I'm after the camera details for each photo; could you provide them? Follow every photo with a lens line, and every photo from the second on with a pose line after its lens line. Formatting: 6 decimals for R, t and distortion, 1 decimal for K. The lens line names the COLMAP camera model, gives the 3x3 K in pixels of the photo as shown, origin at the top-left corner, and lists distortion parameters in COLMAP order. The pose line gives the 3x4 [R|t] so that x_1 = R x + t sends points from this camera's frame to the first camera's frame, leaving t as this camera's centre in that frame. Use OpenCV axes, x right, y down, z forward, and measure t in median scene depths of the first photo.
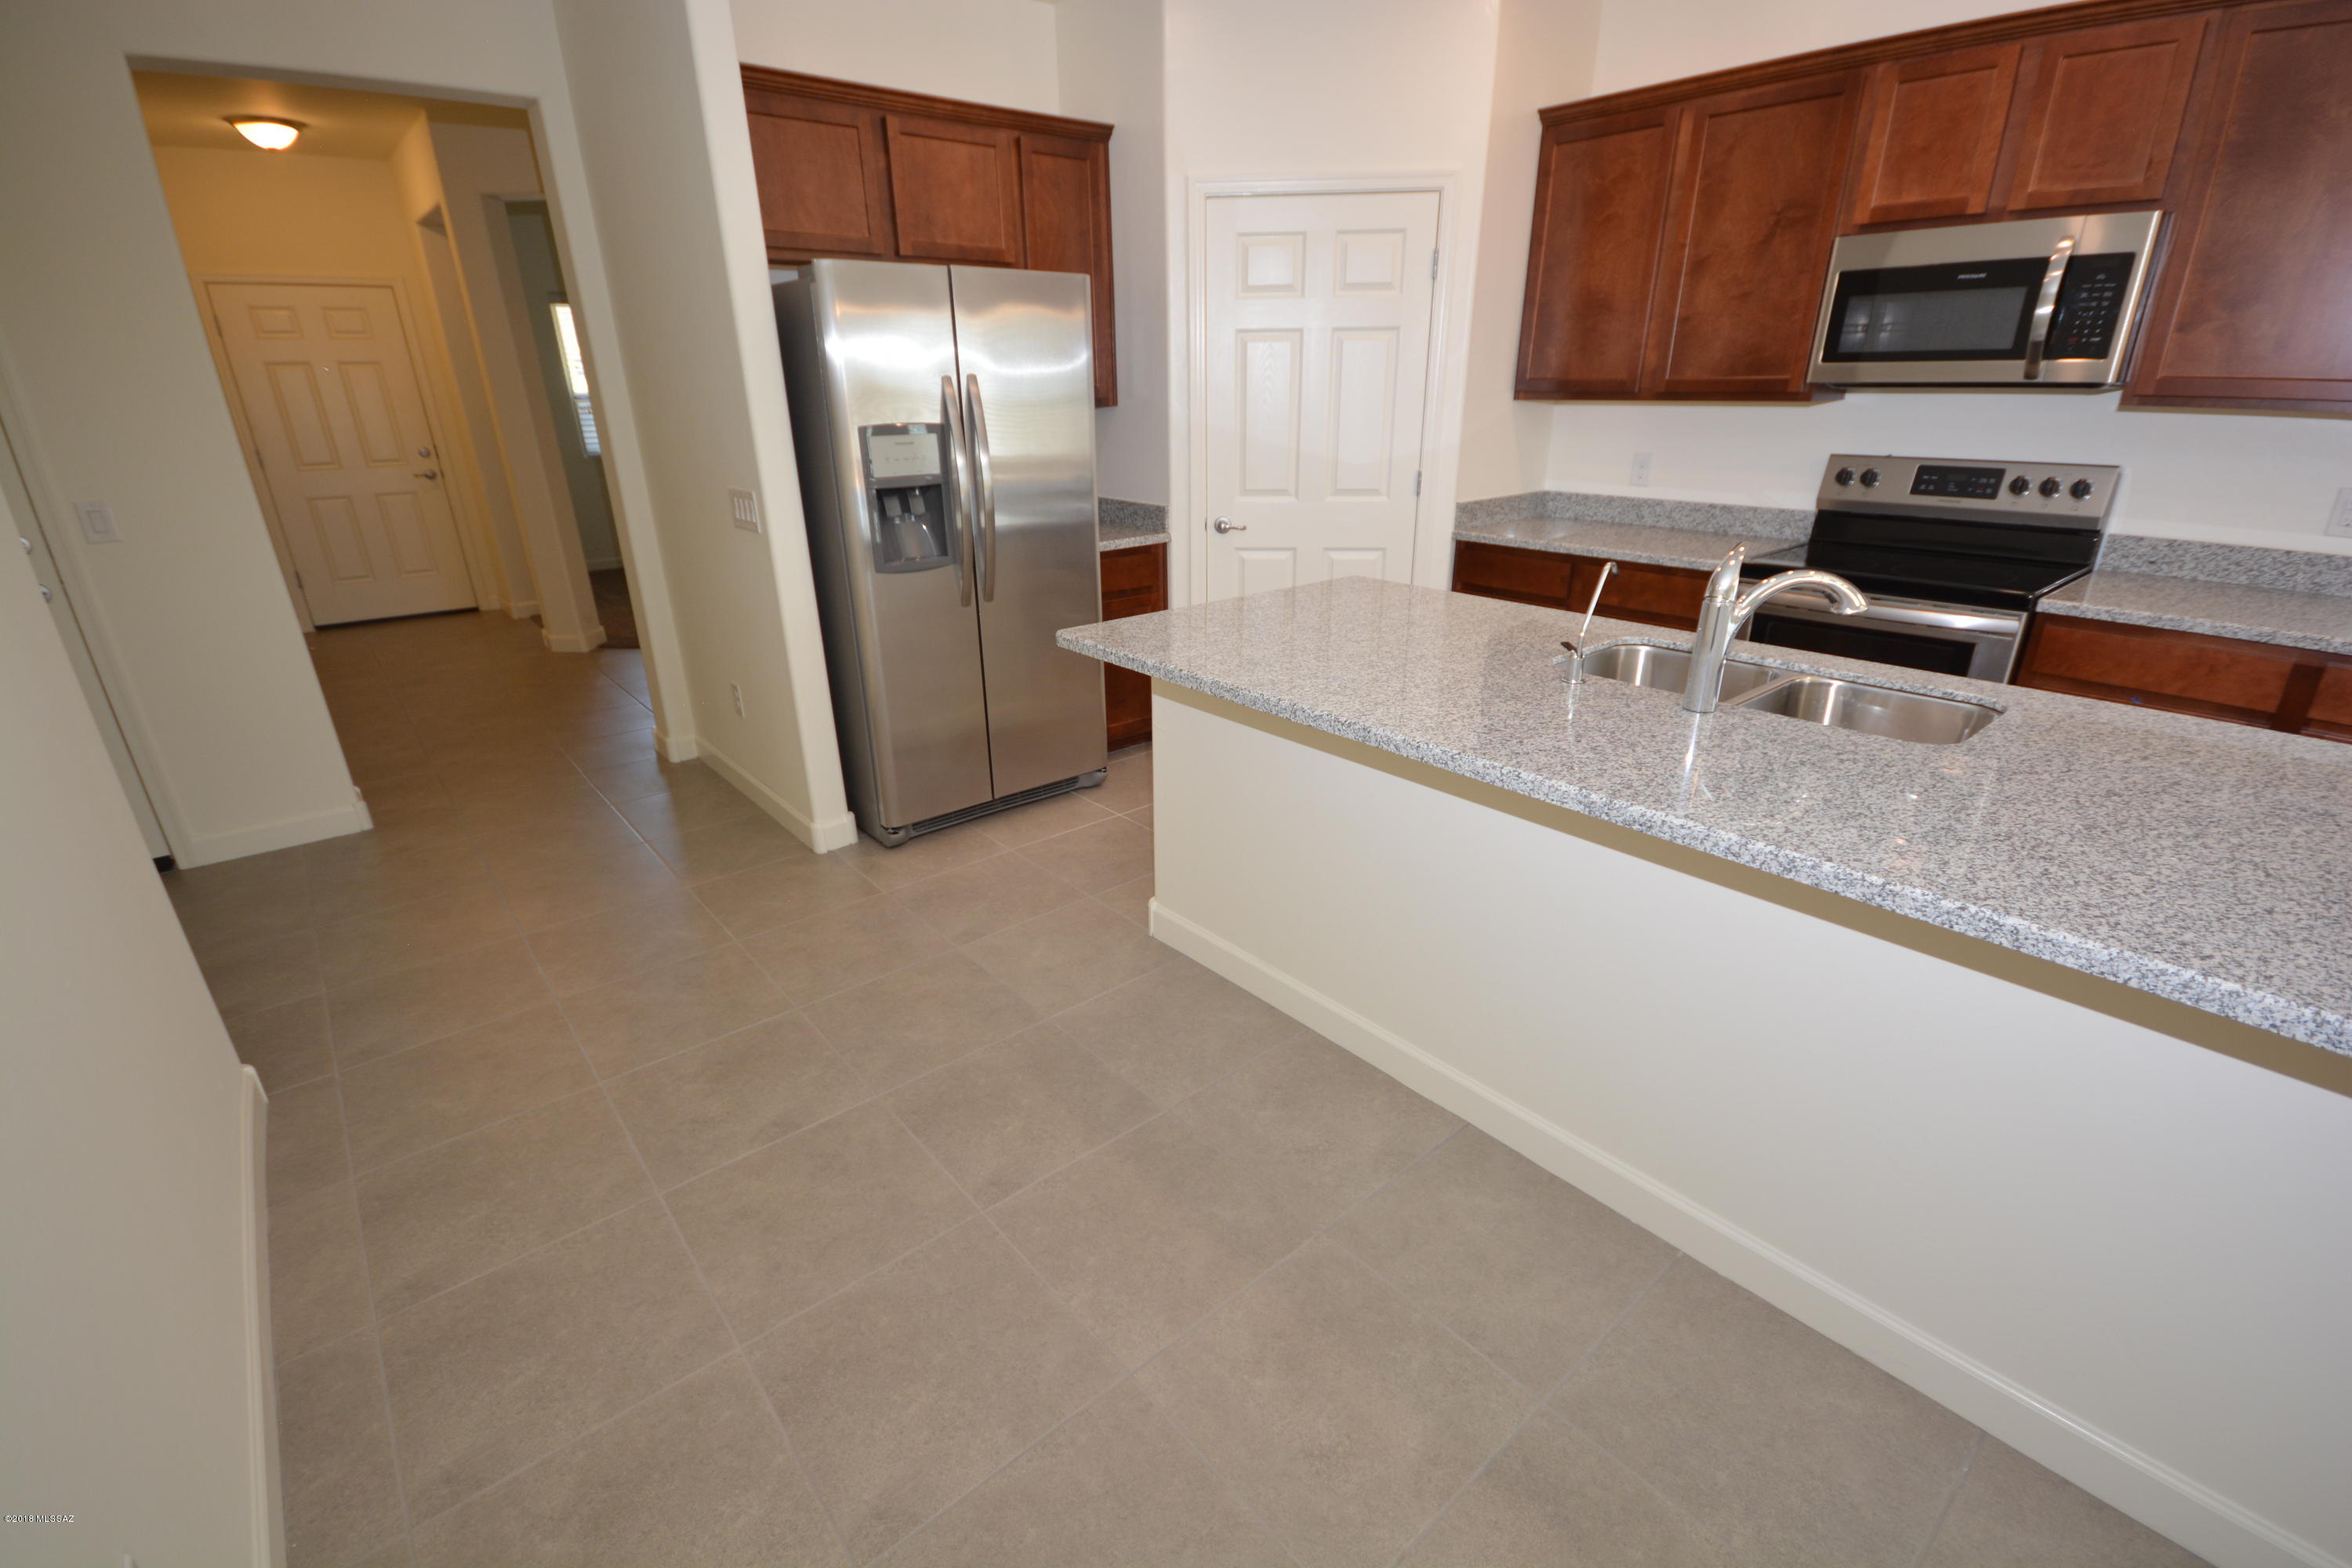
lens RADIAL K [[1029.0, 0, 1177.3], [0, 1029.0, 803.5], [0, 0, 1]] dist [0.006903, -0.009972]
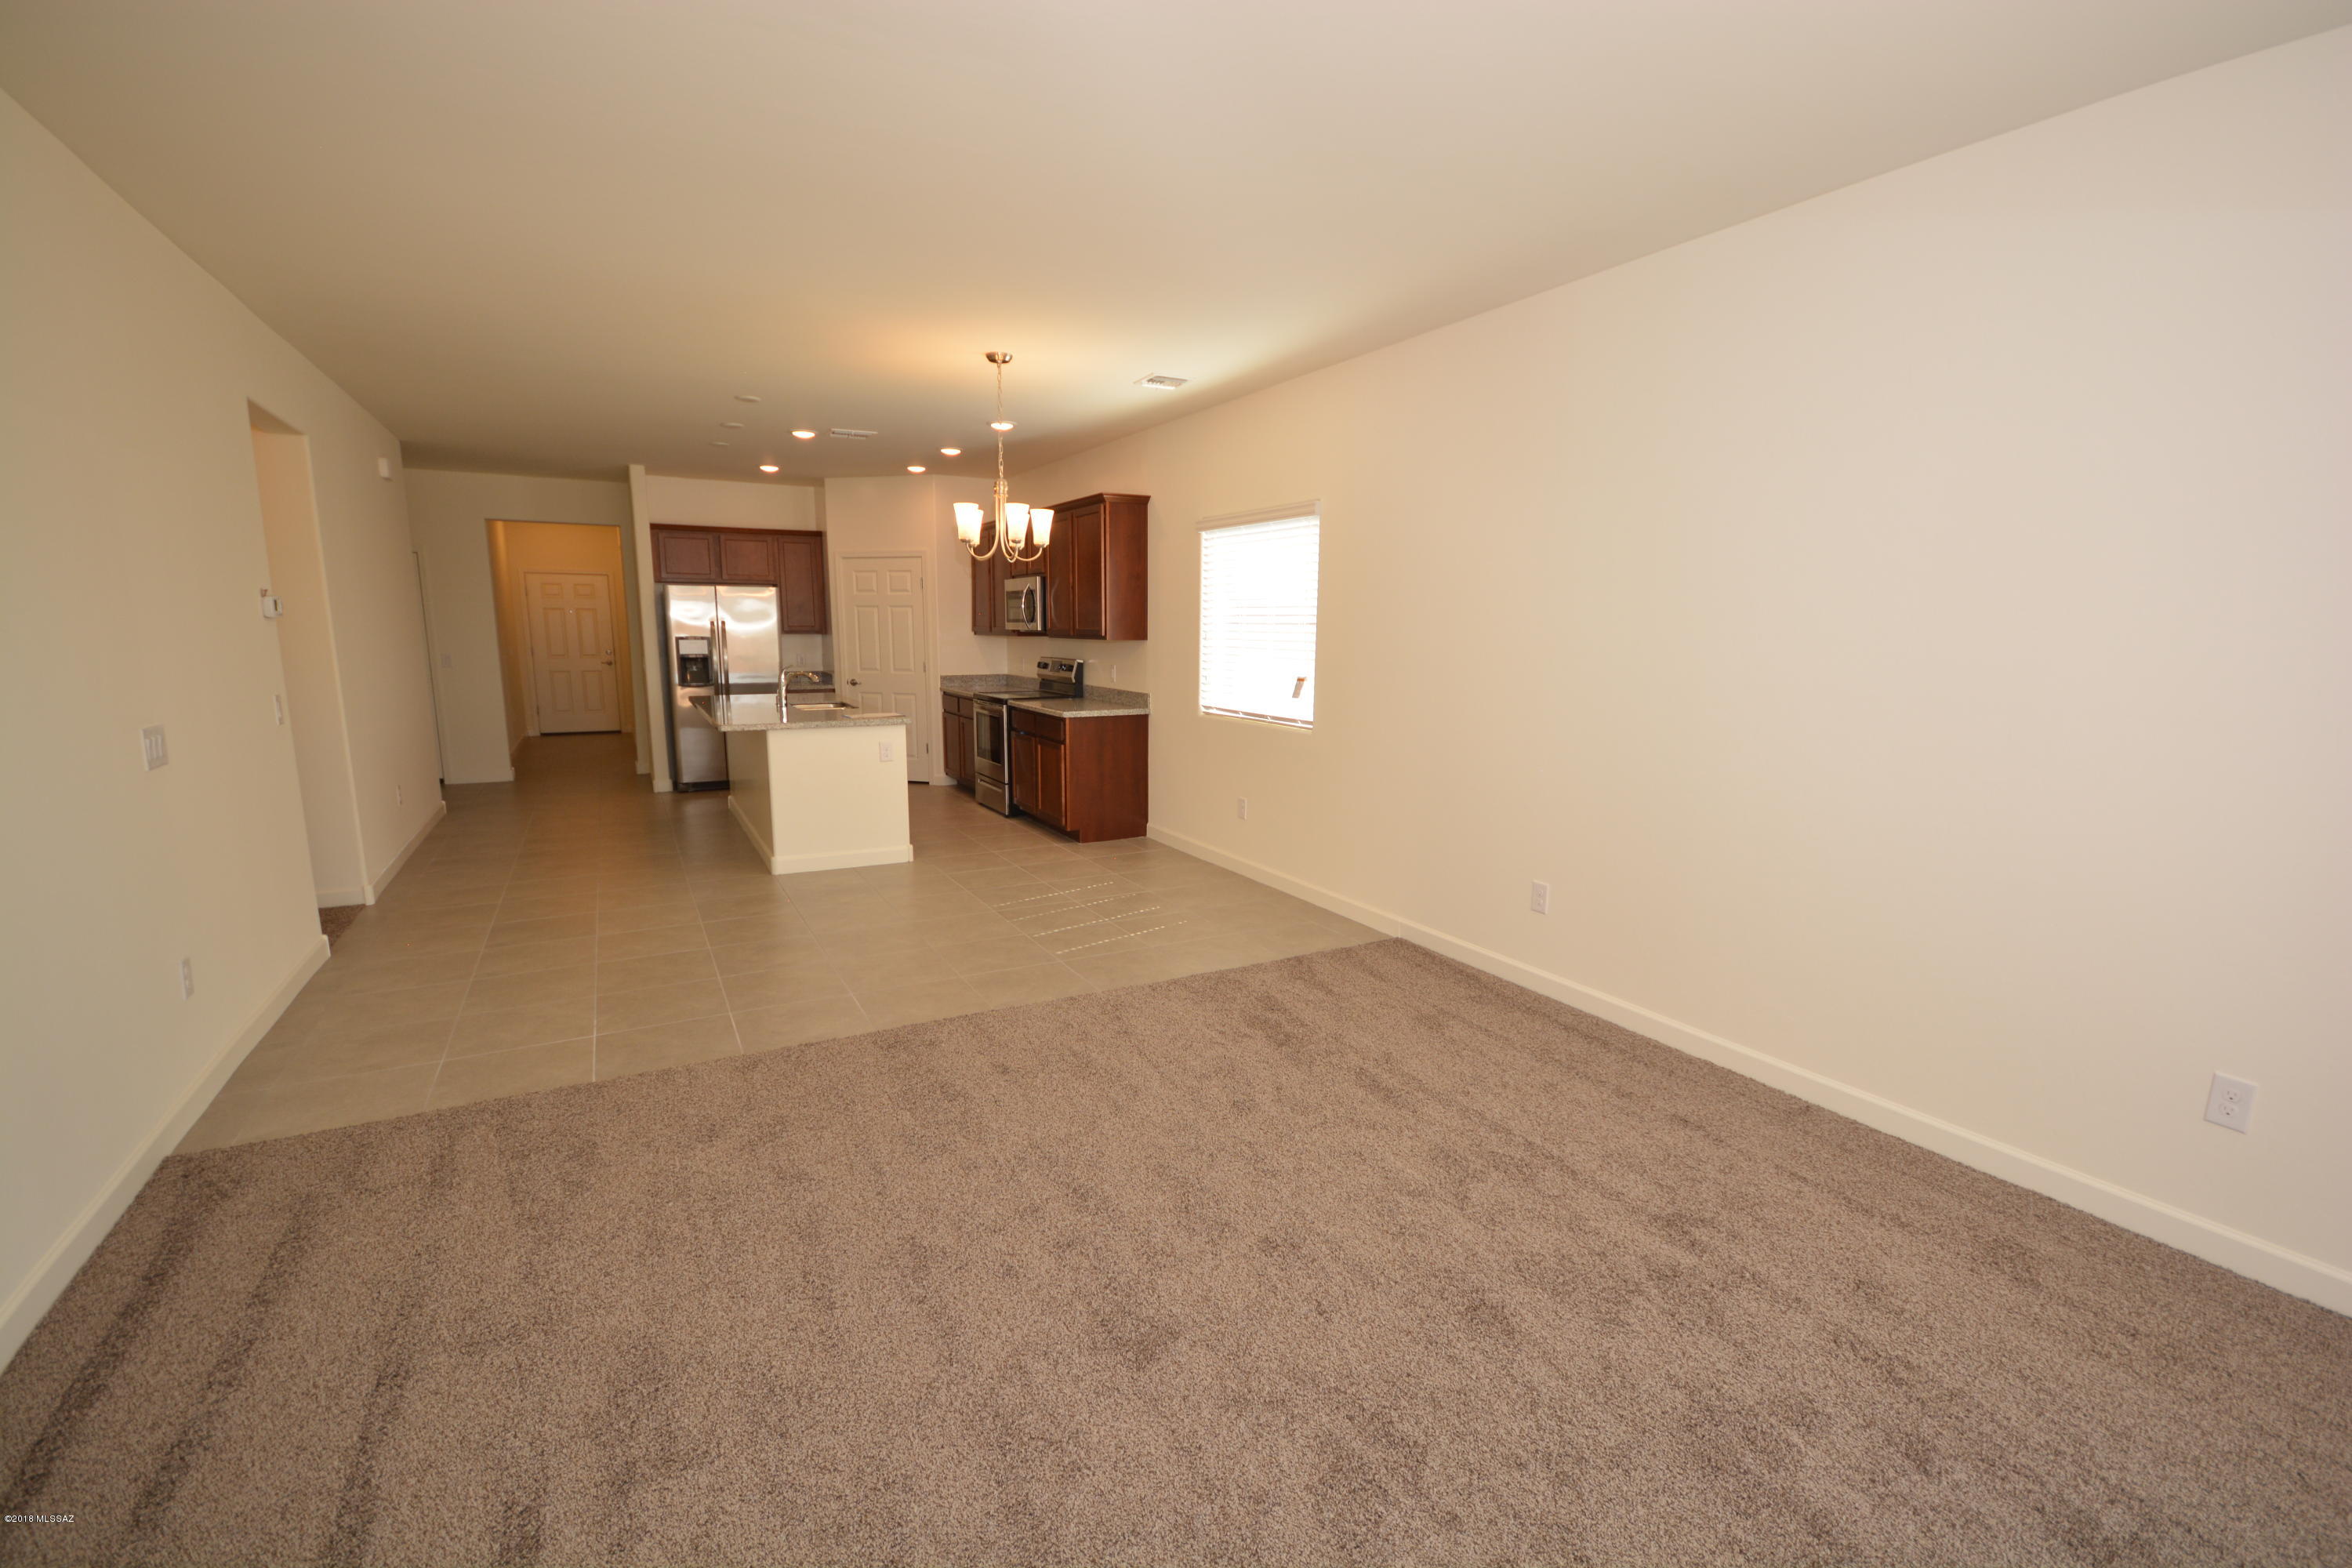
lens RADIAL K [[1029.0, 0, 1163.0], [0, 1029.0, 795.7], [0, 0, 1]] dist [0.006903, -0.009972]
pose [[0.977946, 0.052254, -0.202216, 1.556318], [-0.096095, 0.972205, -0.213502, 0.530863], [0.185439, 0.228225, 0.955785, -1.350915]]
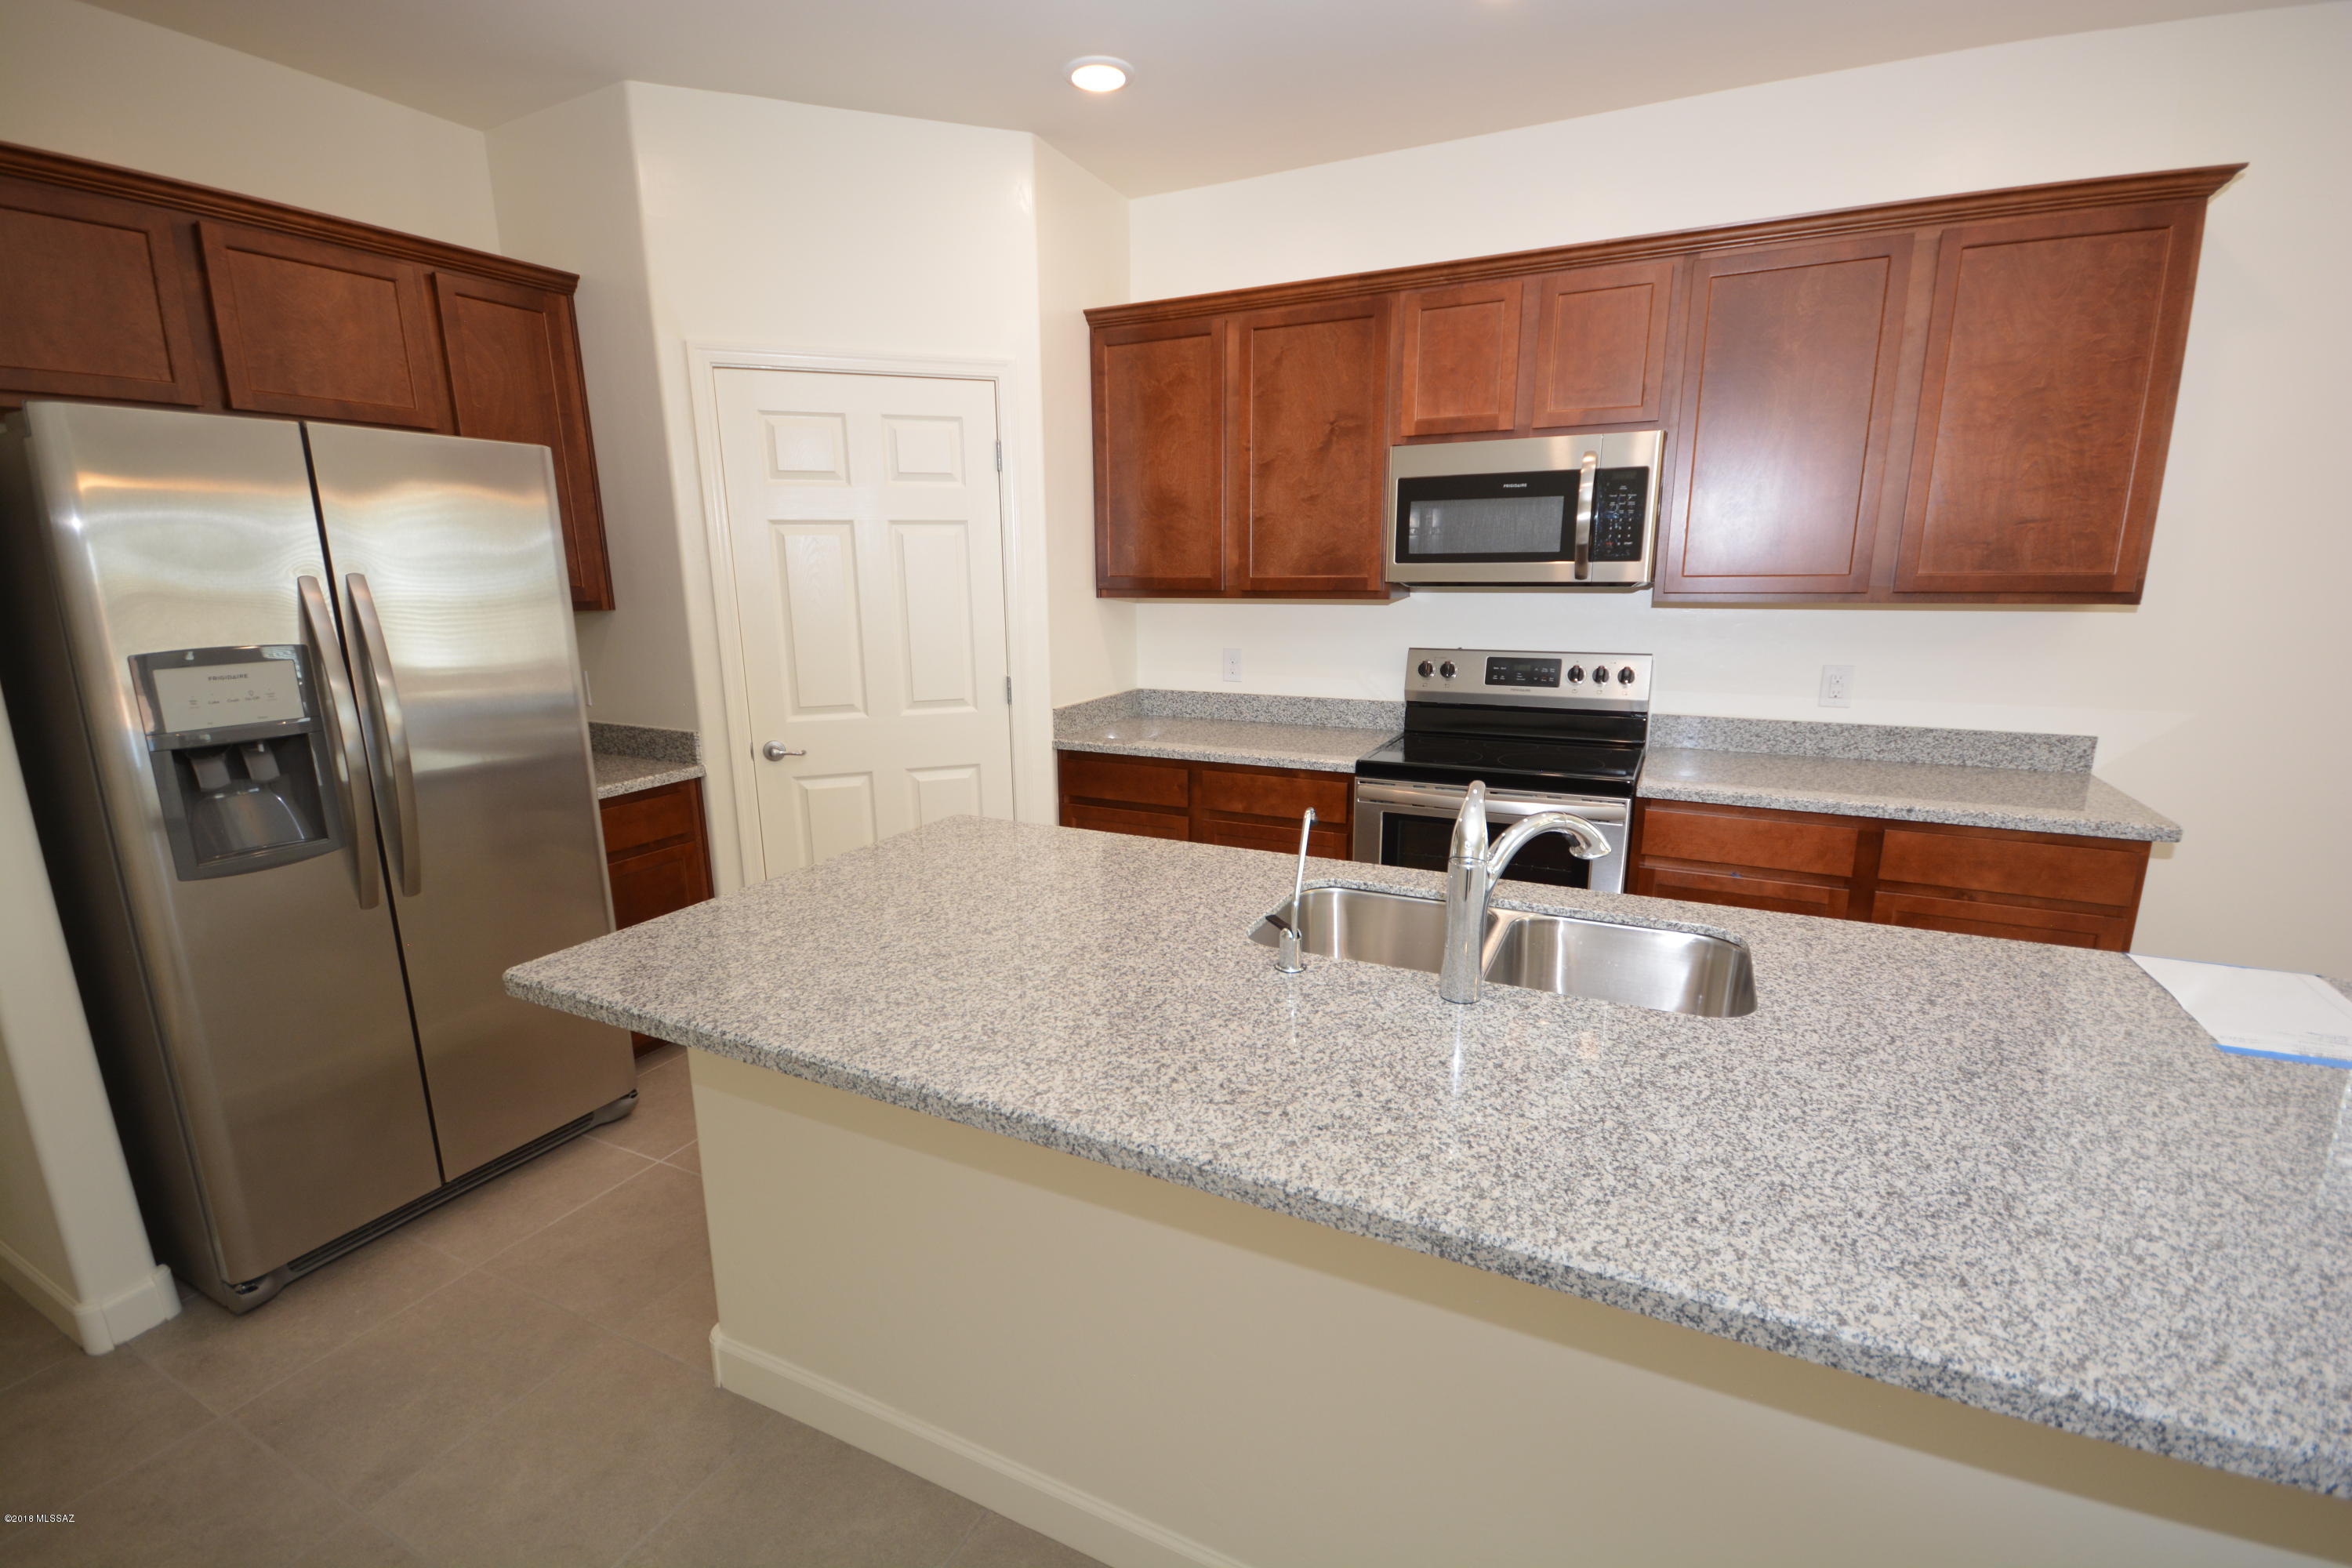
lens RADIAL K [[1029.0, 0, 1178.8], [0, 1029.0, 803.7], [0, 0, 1]] dist [0.006903, -0.009972]
pose [[0.914582, -0.087905, 0.394730, 0.014778], [0.152509, 0.978991, -0.135341, -0.093136], [-0.374540, 0.183980, 0.908774, 0.206406]]
